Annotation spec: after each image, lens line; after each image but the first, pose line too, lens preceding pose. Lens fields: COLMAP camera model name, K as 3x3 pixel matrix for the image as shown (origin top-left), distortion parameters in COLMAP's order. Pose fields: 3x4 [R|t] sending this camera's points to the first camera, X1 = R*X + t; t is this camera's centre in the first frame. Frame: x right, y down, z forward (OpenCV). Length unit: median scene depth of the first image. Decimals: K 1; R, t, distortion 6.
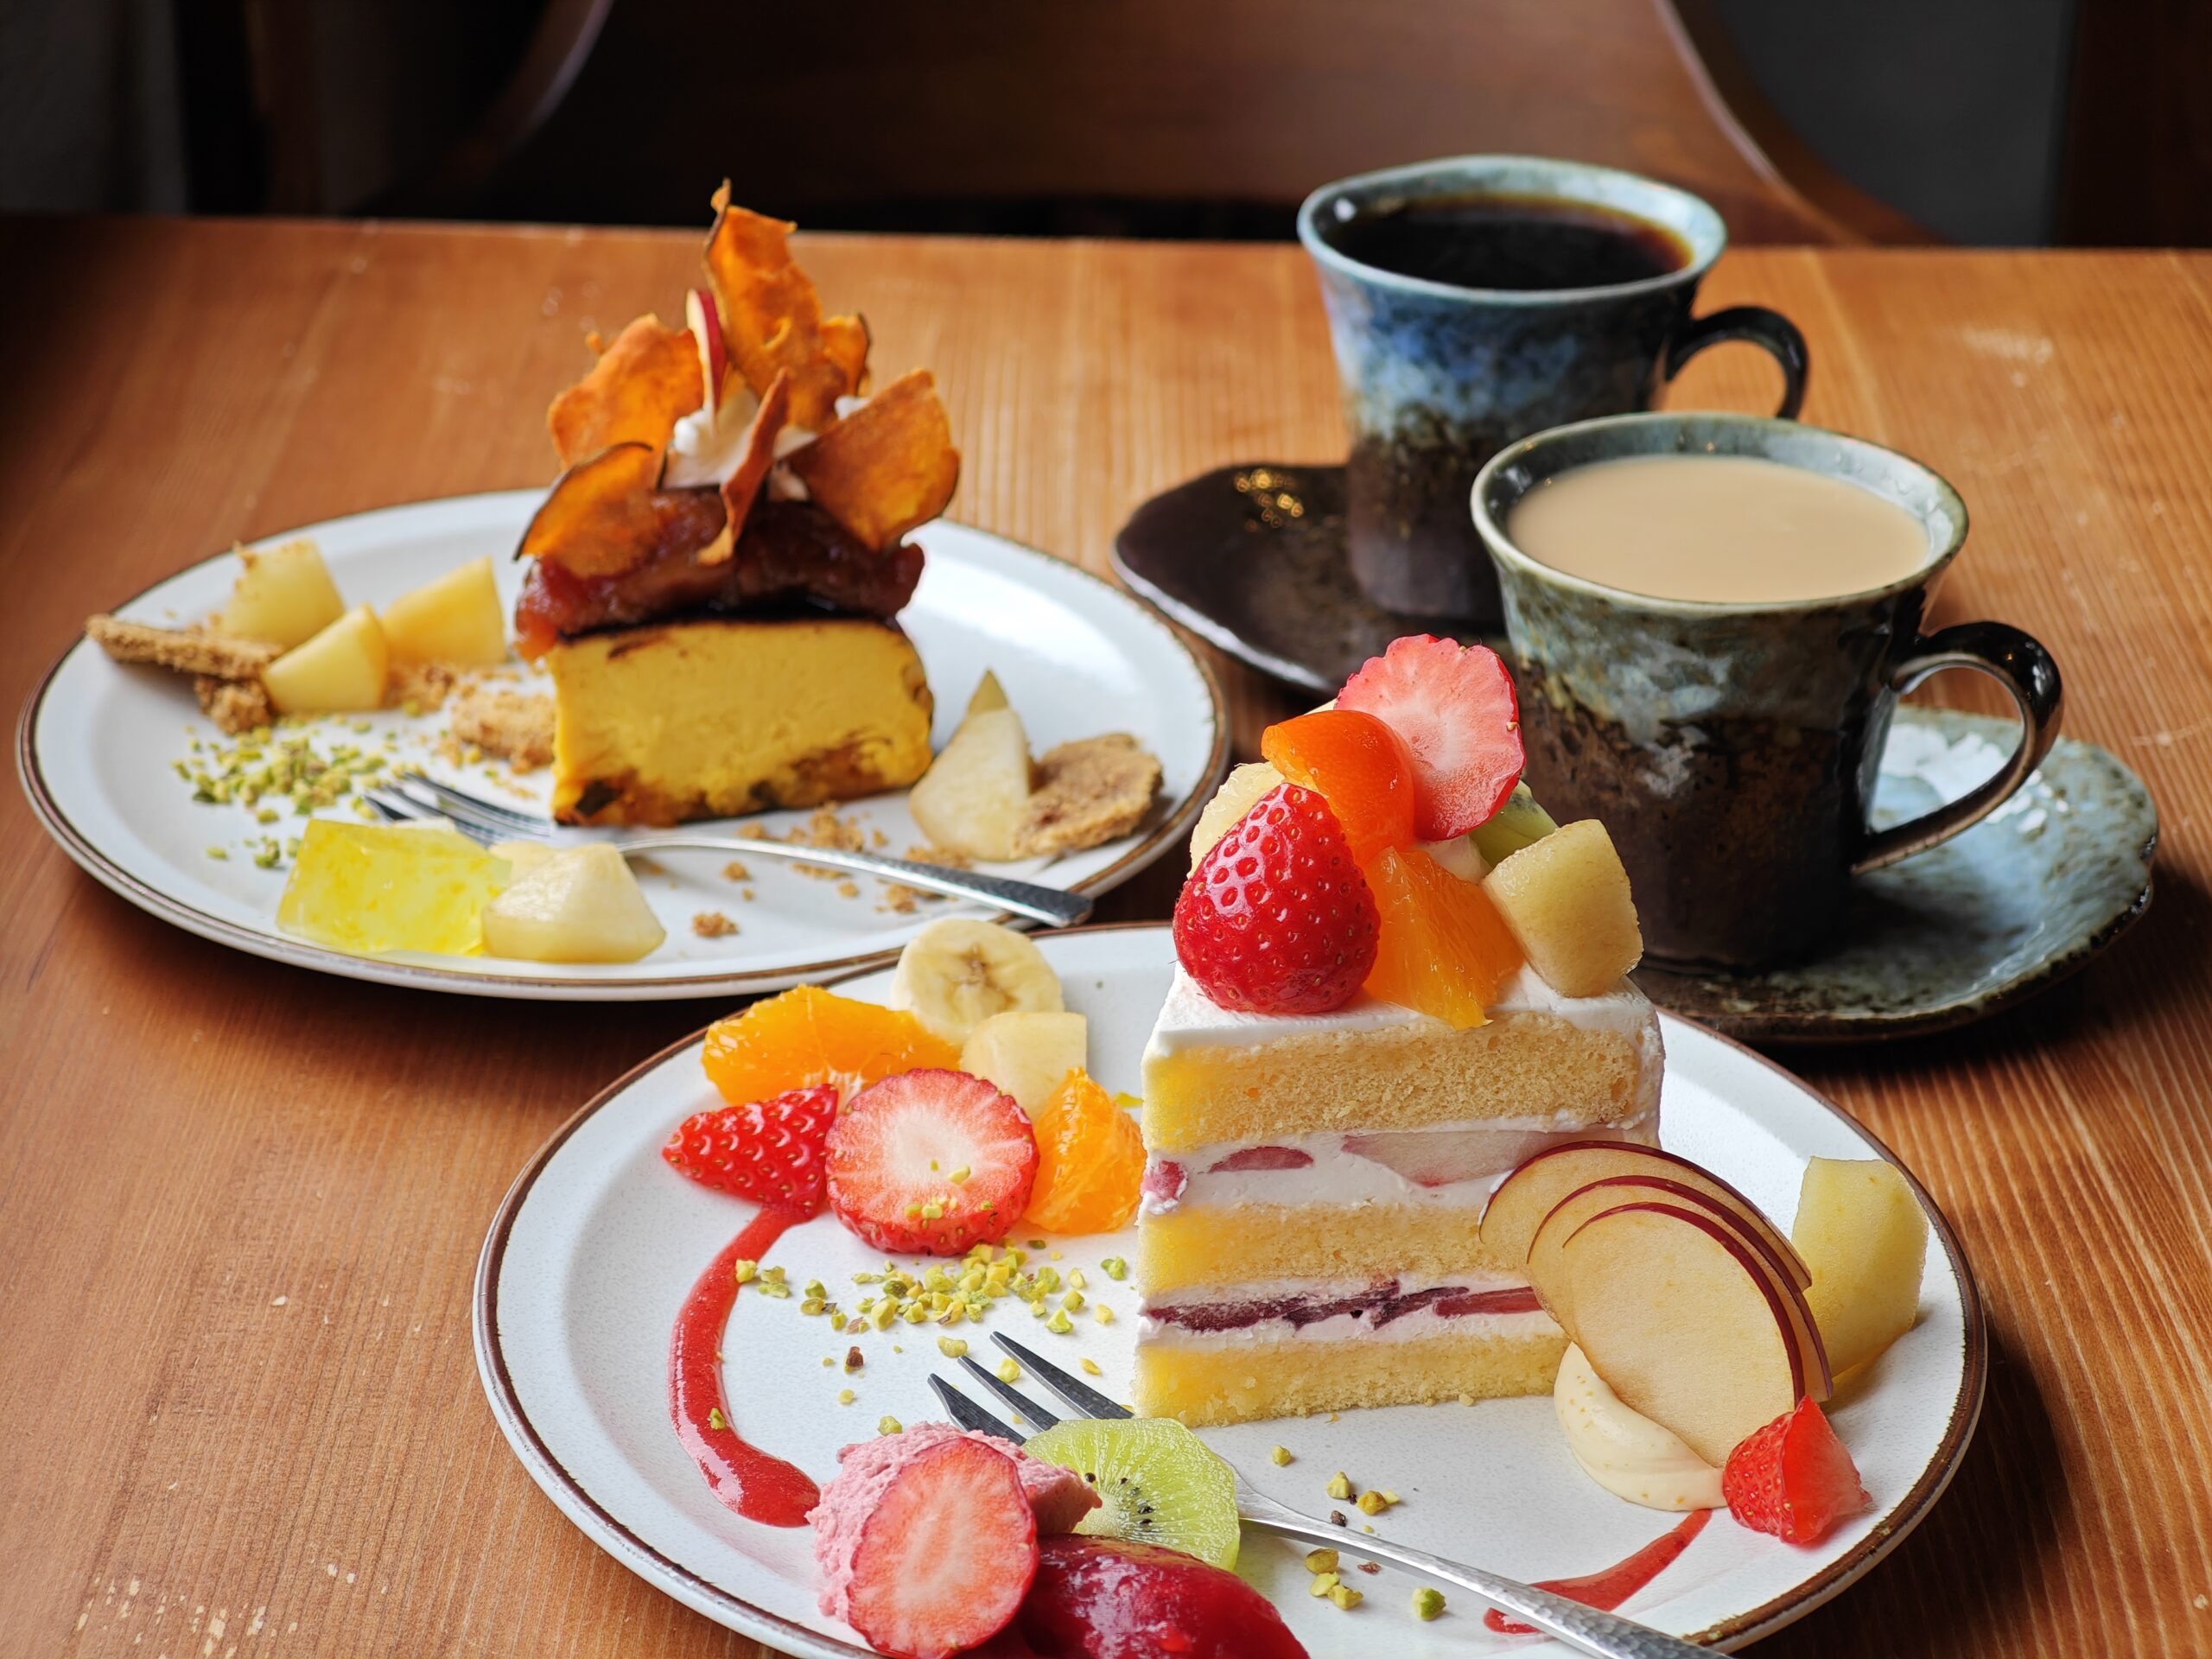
lens RADIAL K [[4883.4, 0, 1171.7], [0, 4883.4, 829.9], [0, 0, 1]] dist [0.146702, -0.068436]
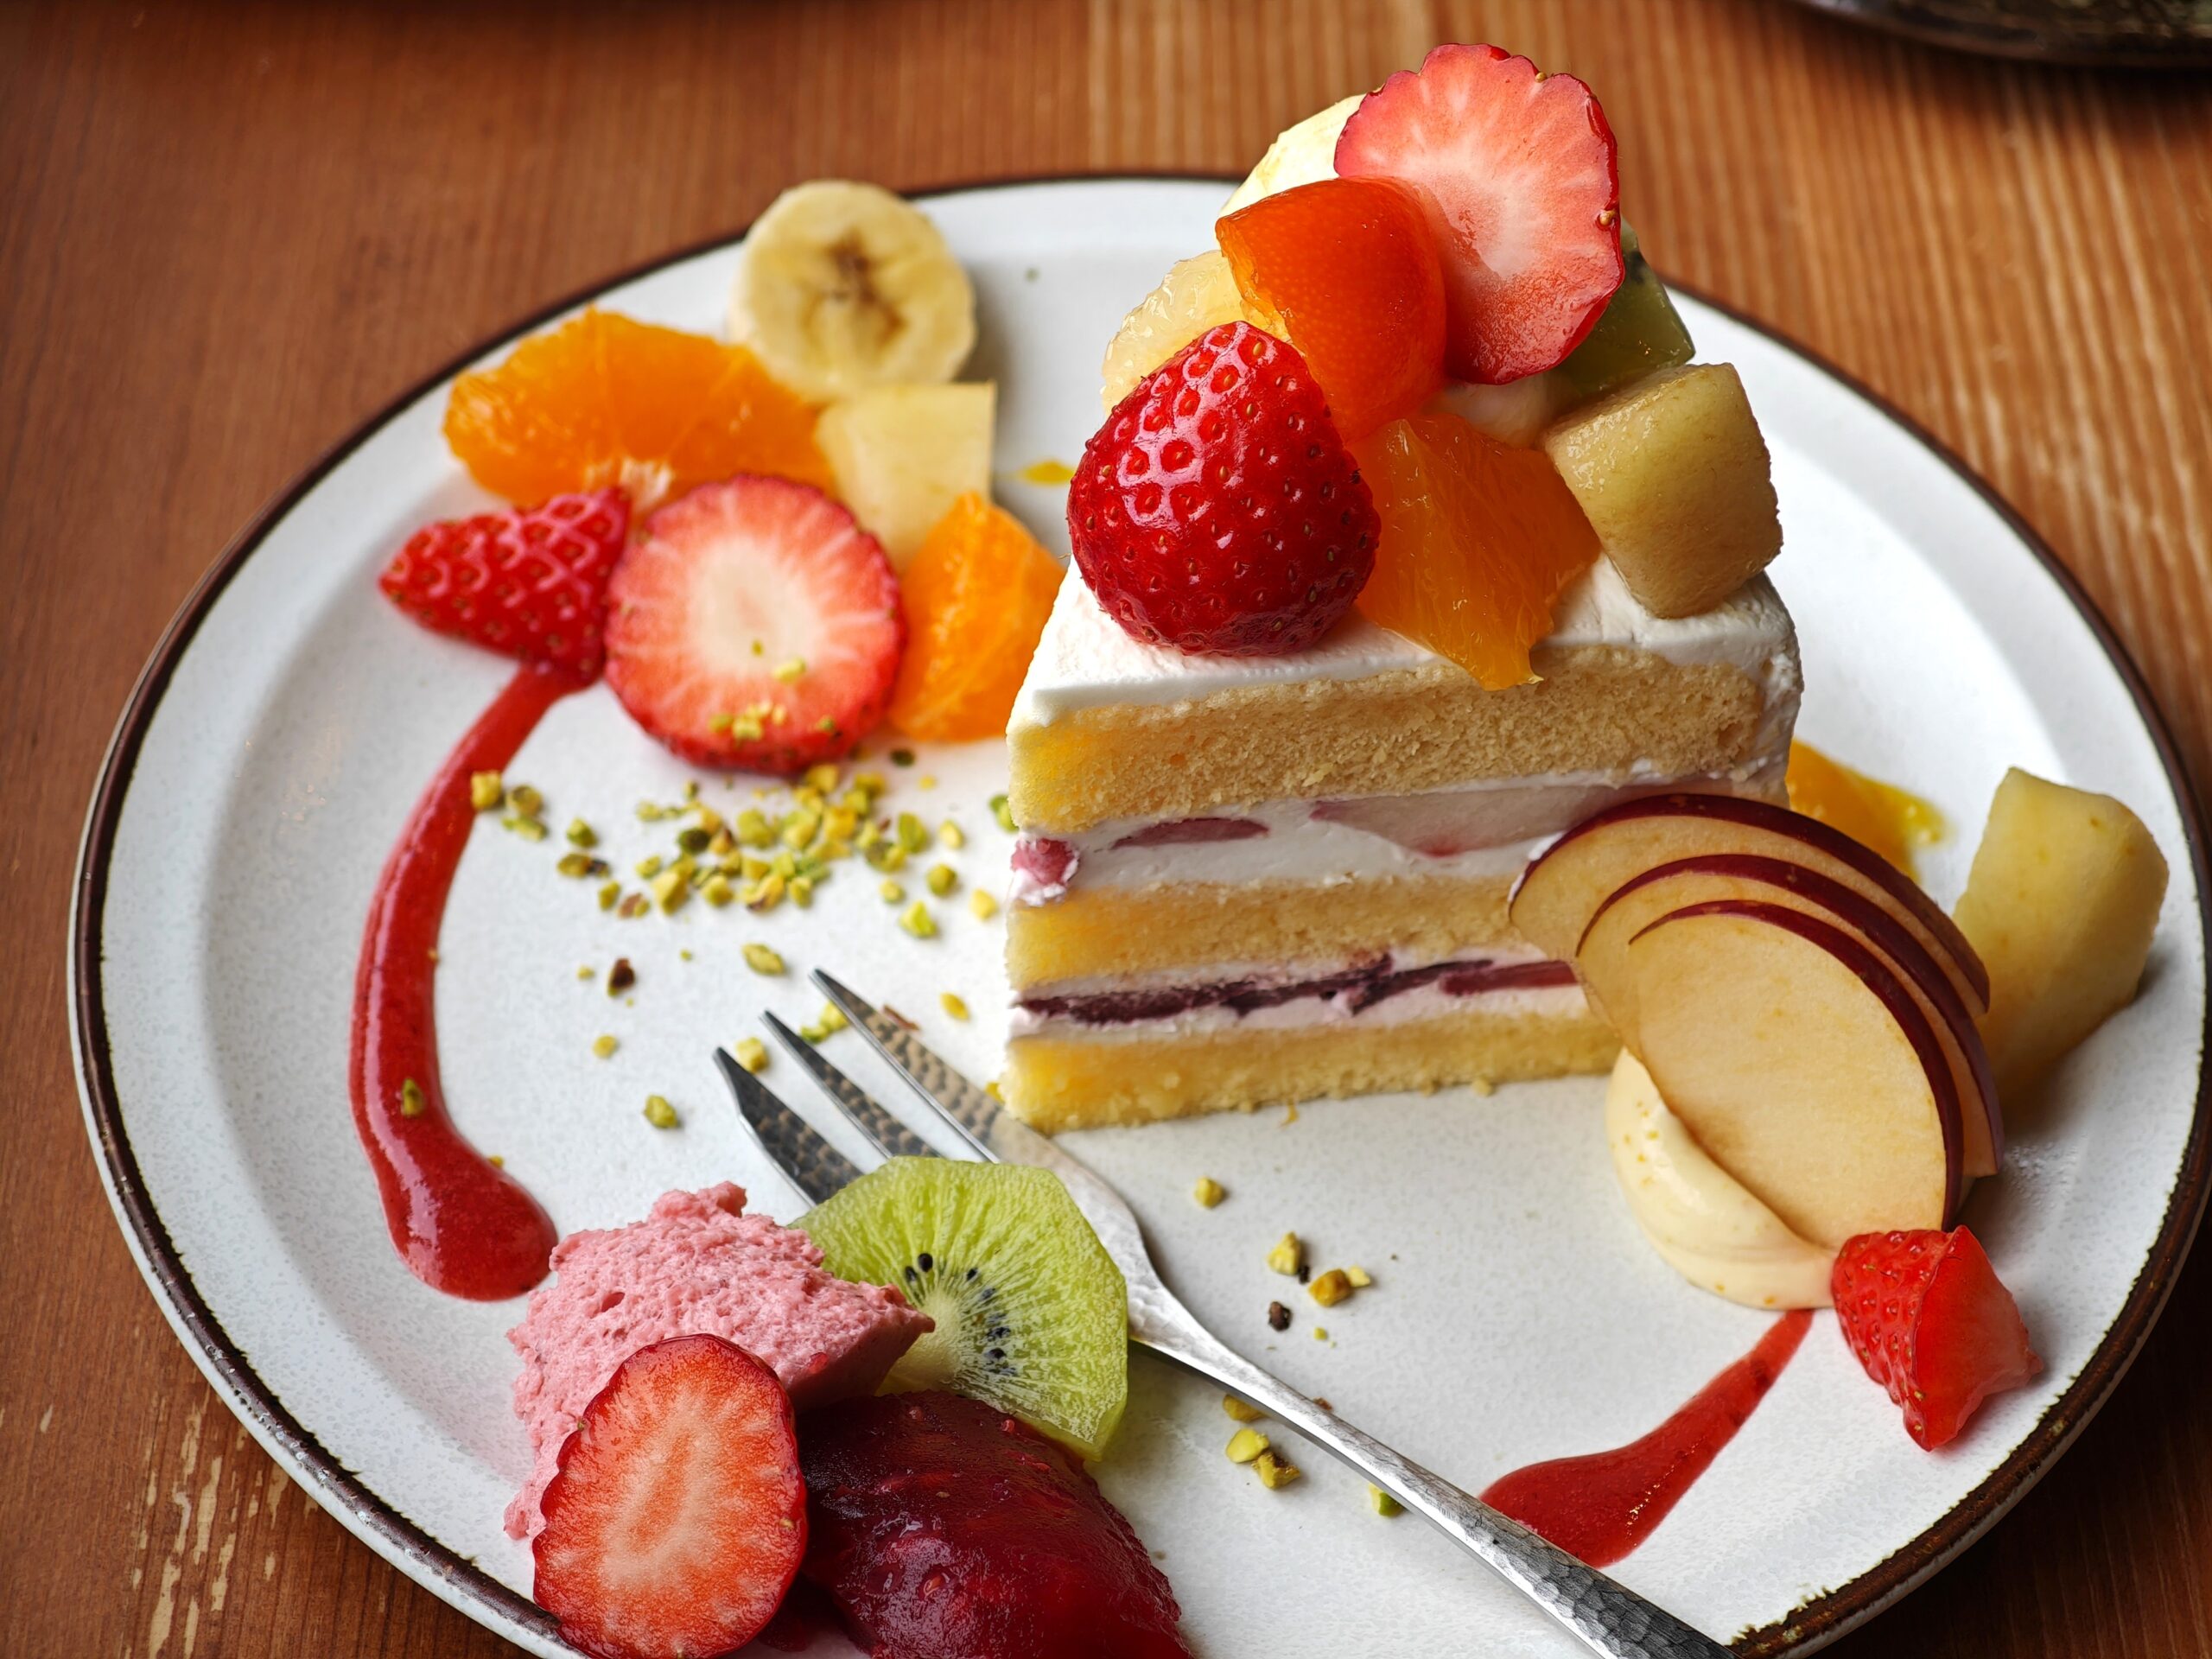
lens RADIAL K [[4883.4, 0, 1171.7], [0, 4883.4, 829.9], [0, 0, 1]] dist [0.146702, -0.068436]
pose [[0.998244, 0.050846, -0.030401, 0.035937], [-0.036005, 0.928245, 0.370223, -0.181335], [0.047043, -0.368479, 0.928445, 0.366361]]
